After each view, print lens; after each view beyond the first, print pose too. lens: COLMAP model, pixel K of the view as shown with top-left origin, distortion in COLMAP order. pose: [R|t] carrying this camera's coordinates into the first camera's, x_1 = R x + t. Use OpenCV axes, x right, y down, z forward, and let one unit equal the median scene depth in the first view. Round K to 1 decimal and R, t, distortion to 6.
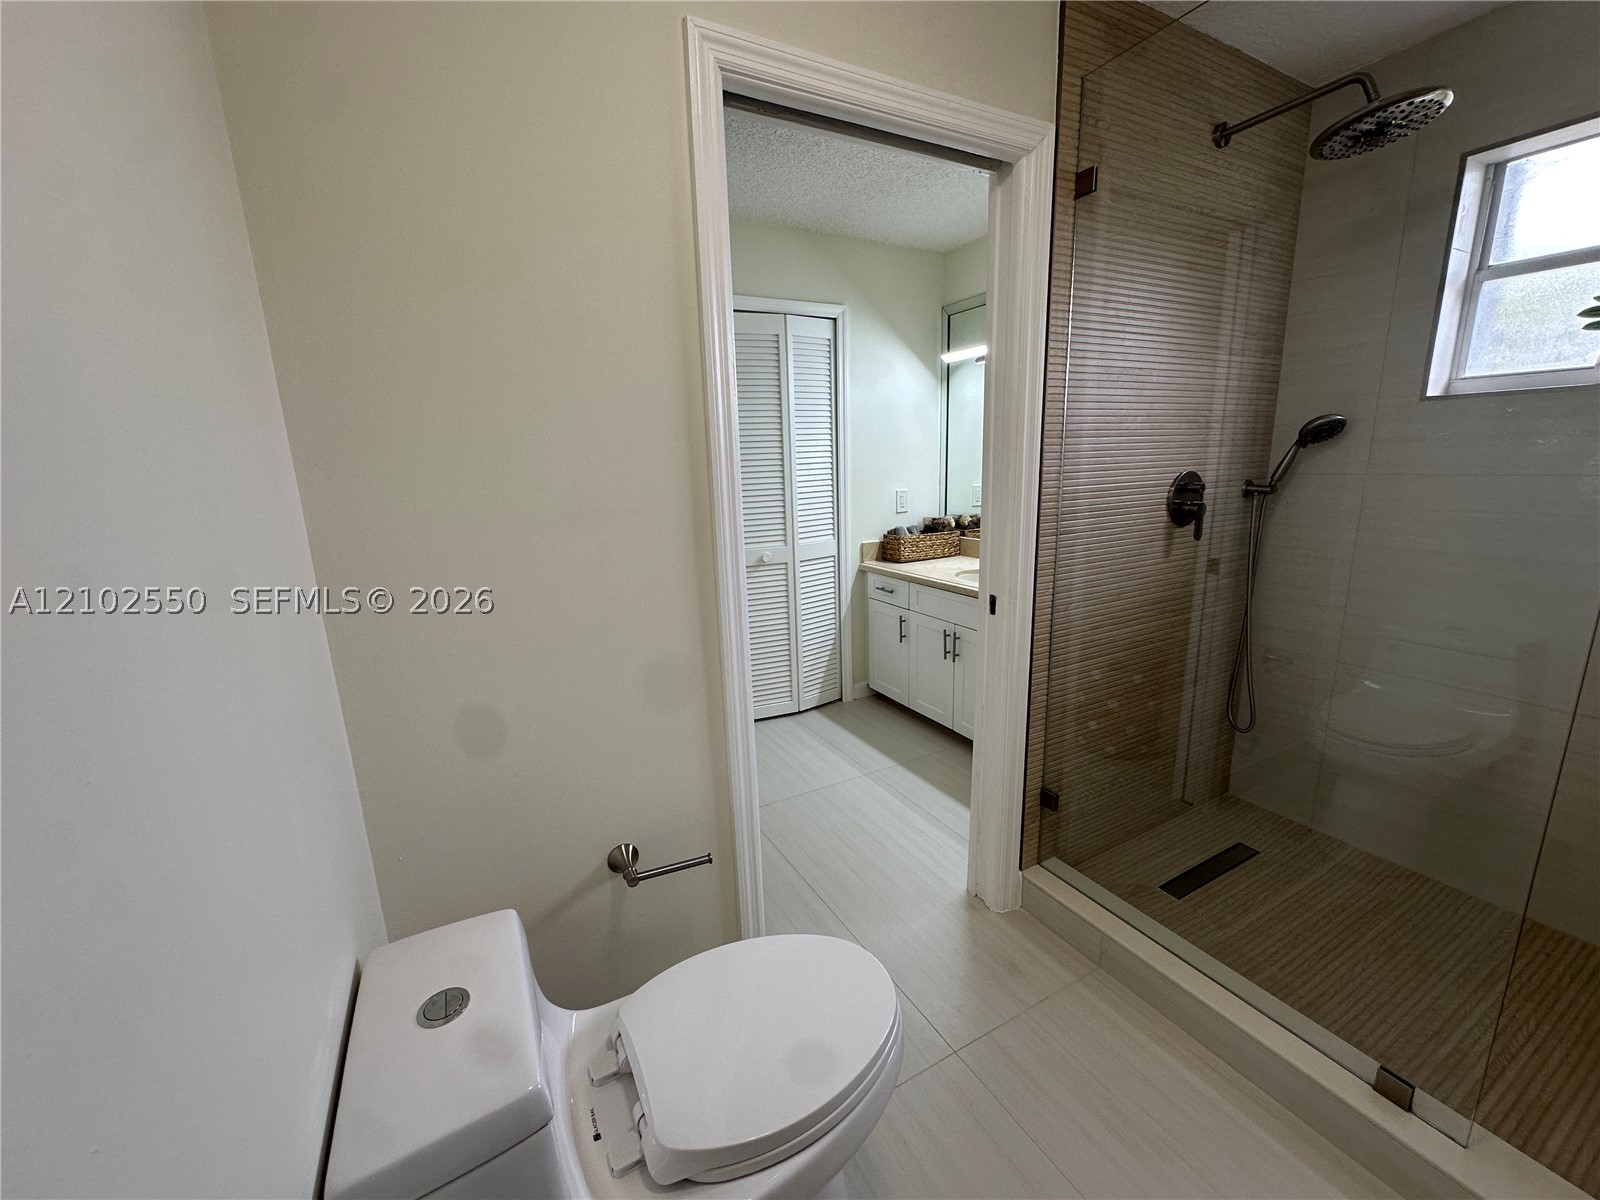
lens RADIAL K [[637.8, 0, 798.9], [0, 637.8, 600.2], [0, 0, 1]] dist [-0.006374, 0.000608]
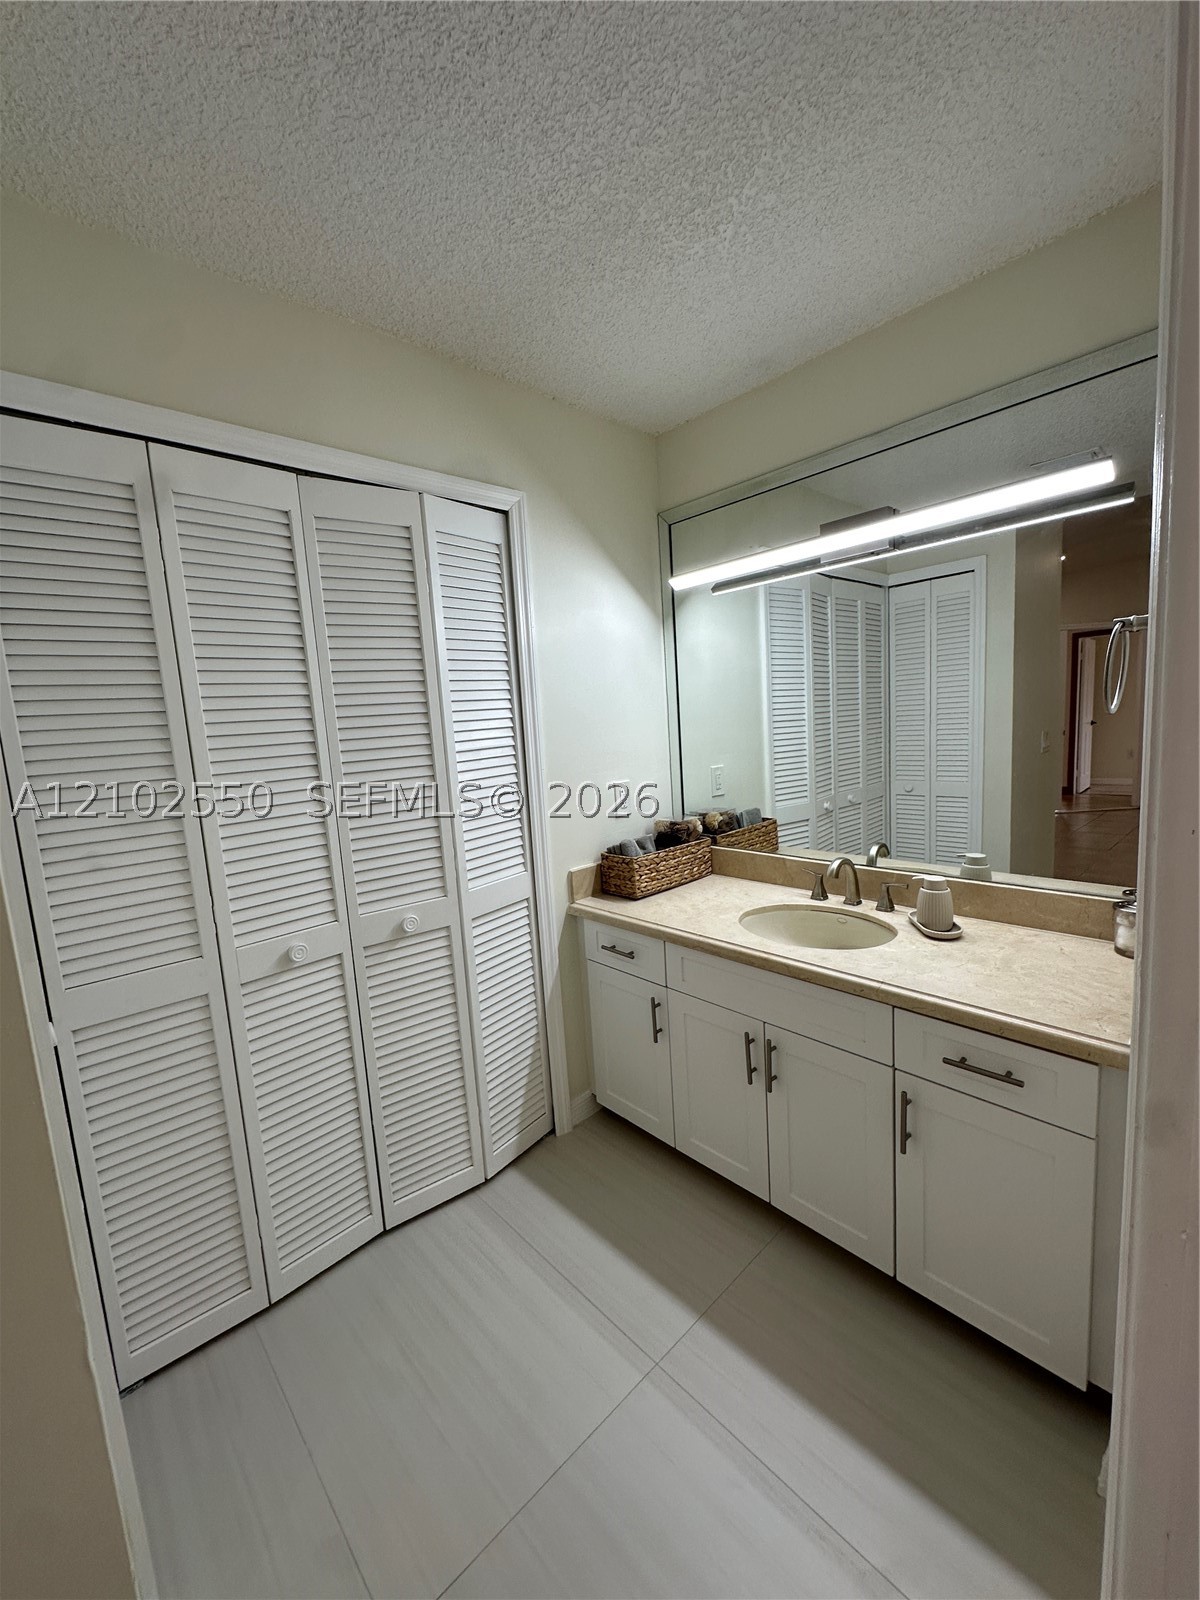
lens RADIAL K [[637.8, 0, 600.1], [0, 637.8, 798.0], [0, 0, 1]] dist [-0.006374, 0.000608]
pose [[0.968369, -0.060197, 0.242150, -0.019907], [0.085416, 0.991804, -0.095024, -0.112055], [-0.234446, 0.112701, 0.965574, 0.441944]]
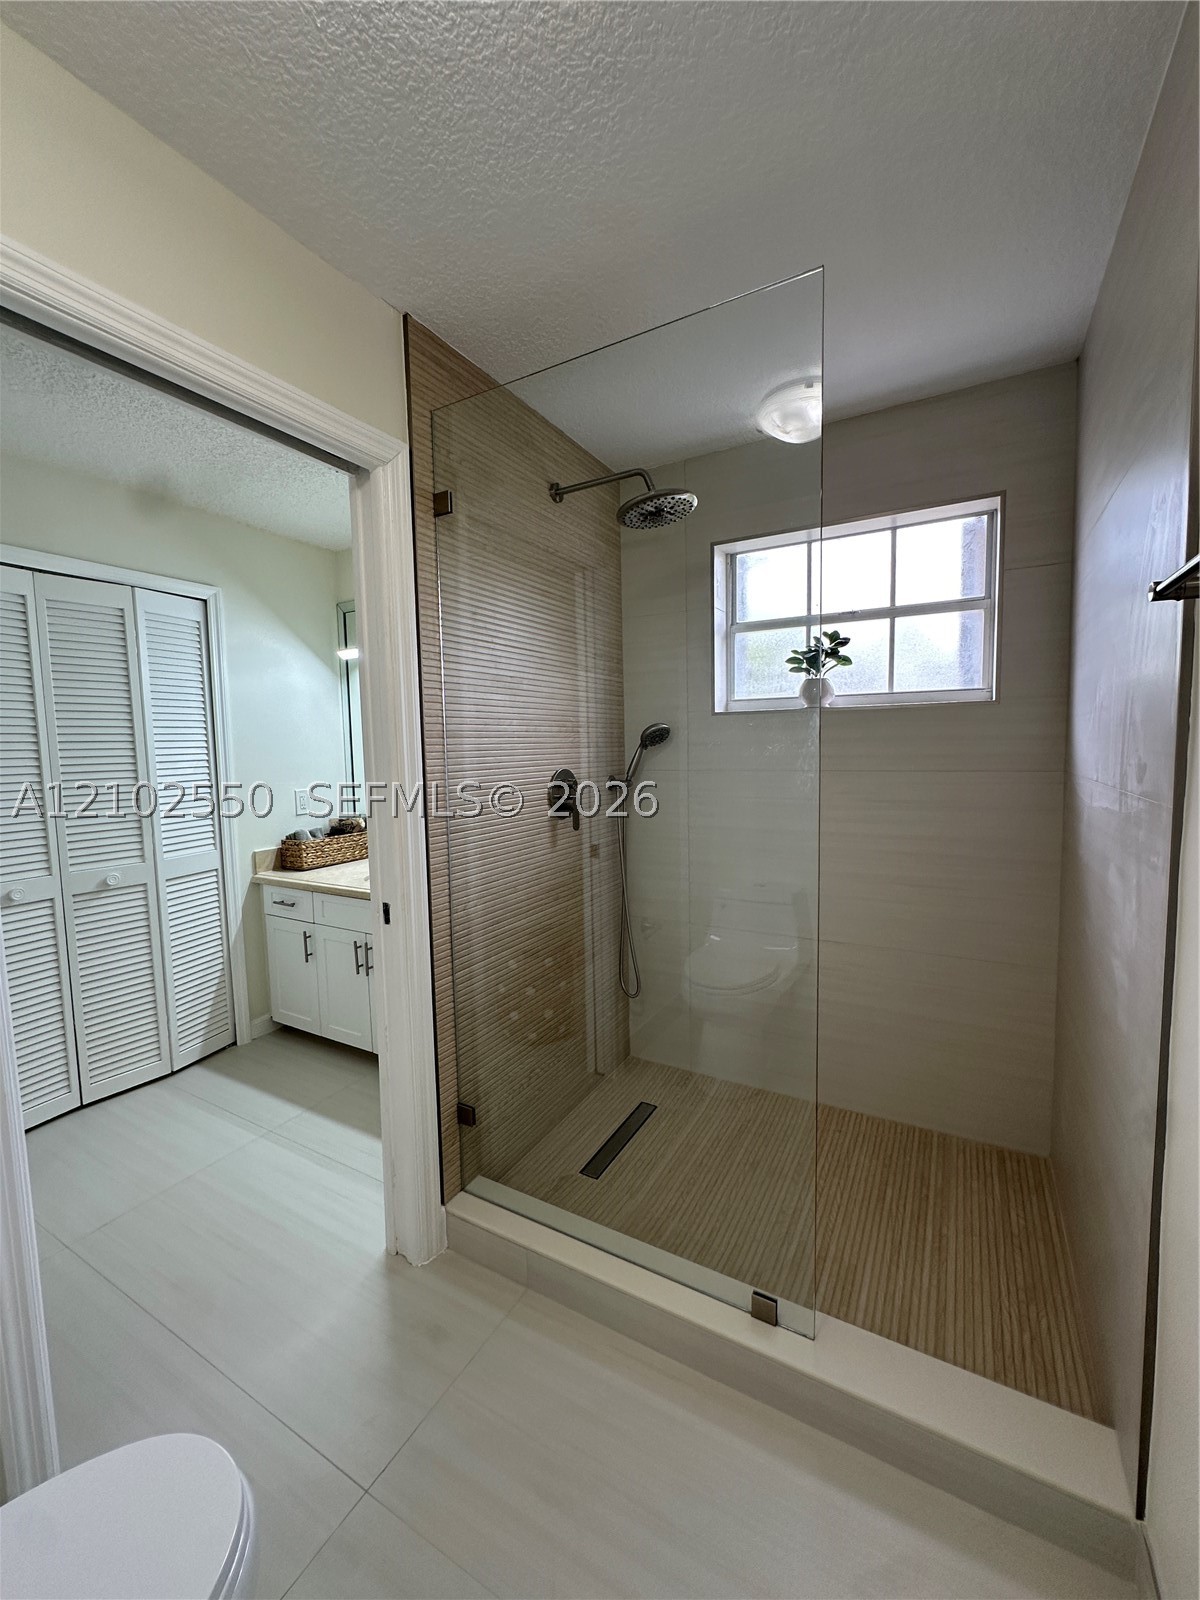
lens RADIAL K [[637.8, 0, 600.1], [0, 637.8, 798.0], [0, 0, 1]] dist [-0.006374, 0.000608]
pose [[0.848034, -0.029081, 0.529144, 0.048188], [0.108755, 0.986791, -0.120063, -0.007509], [-0.518663, 0.159364, 0.839995, 0.023569]]
